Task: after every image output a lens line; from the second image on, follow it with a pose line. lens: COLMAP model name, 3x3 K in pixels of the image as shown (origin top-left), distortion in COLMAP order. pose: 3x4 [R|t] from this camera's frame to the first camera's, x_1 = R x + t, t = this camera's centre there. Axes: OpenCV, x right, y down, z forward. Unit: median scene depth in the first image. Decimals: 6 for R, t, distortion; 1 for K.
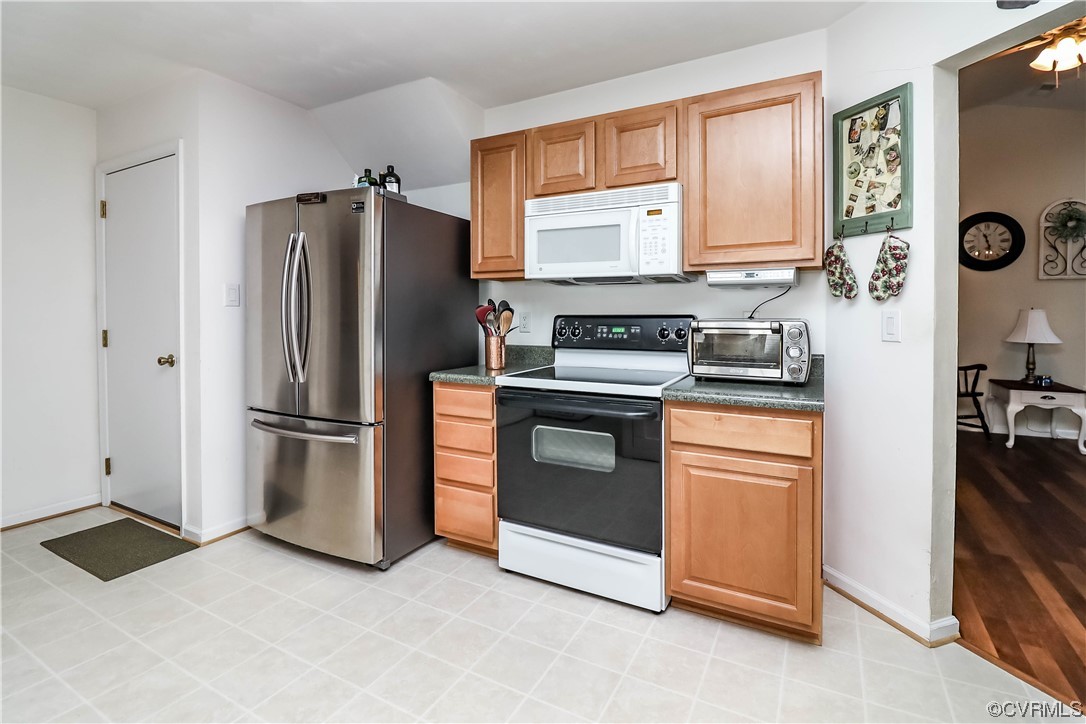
lens RADIAL K [[525.1, 0, 496.9], [0, 525.1, 320.5], [0, 0, 1]] dist [-0.001652, -0.011748]
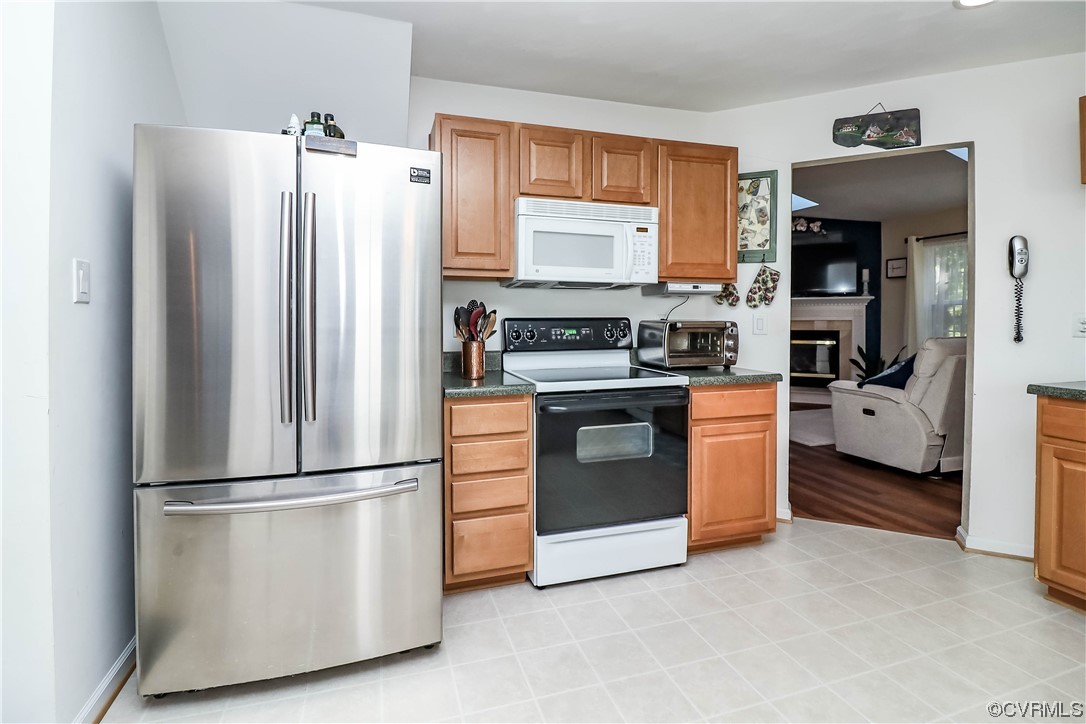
lens RADIAL K [[540.7, 0, 567.9], [0, 540.7, 318.2], [0, 0, 1]] dist [-0.019052, -0.000966]
pose [[0.657425, -0.002677, 0.753515, -0.709029], [0.010873, 0.999923, -0.005934, -0.003642], [-0.753441, 0.012095, 0.657404, 0.333533]]
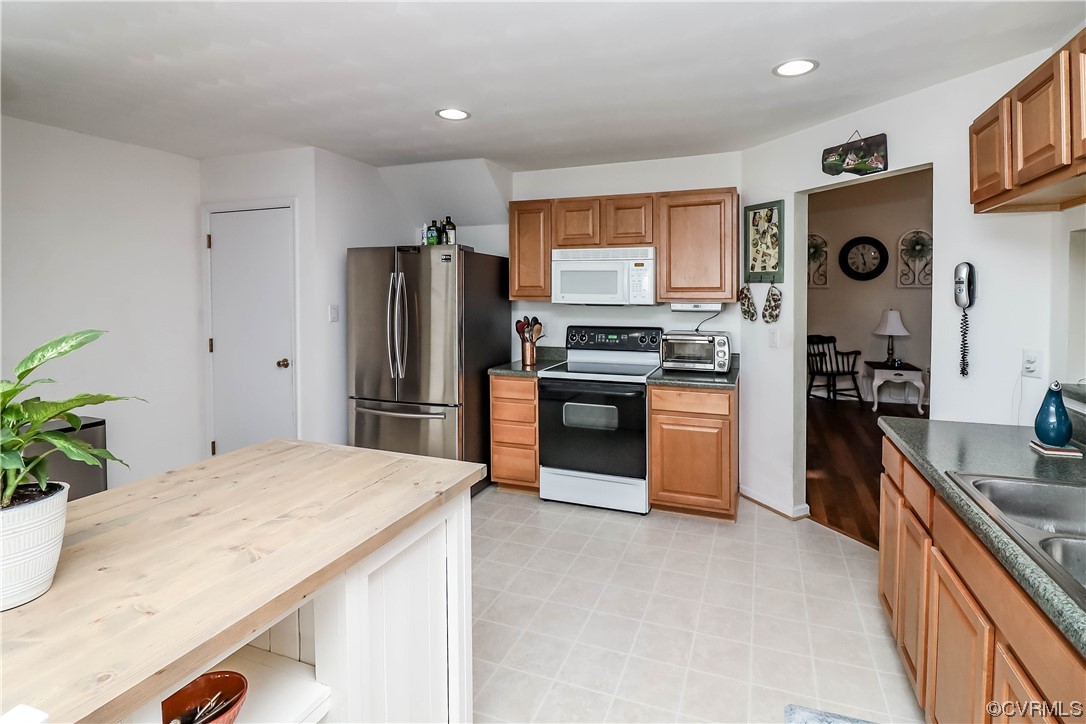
lens RADIAL K [[528.7, 0, 542.7], [0, 528.7, 301.6], [0, 0, 1]] dist [-0.001643, -0.010268]
pose [[0.986107, 0.000156, 0.166113, -0.246600], [0.000383, 0.999995, -0.003215, -0.090538], [-0.166113, 0.003234, 0.986101, -0.511059]]
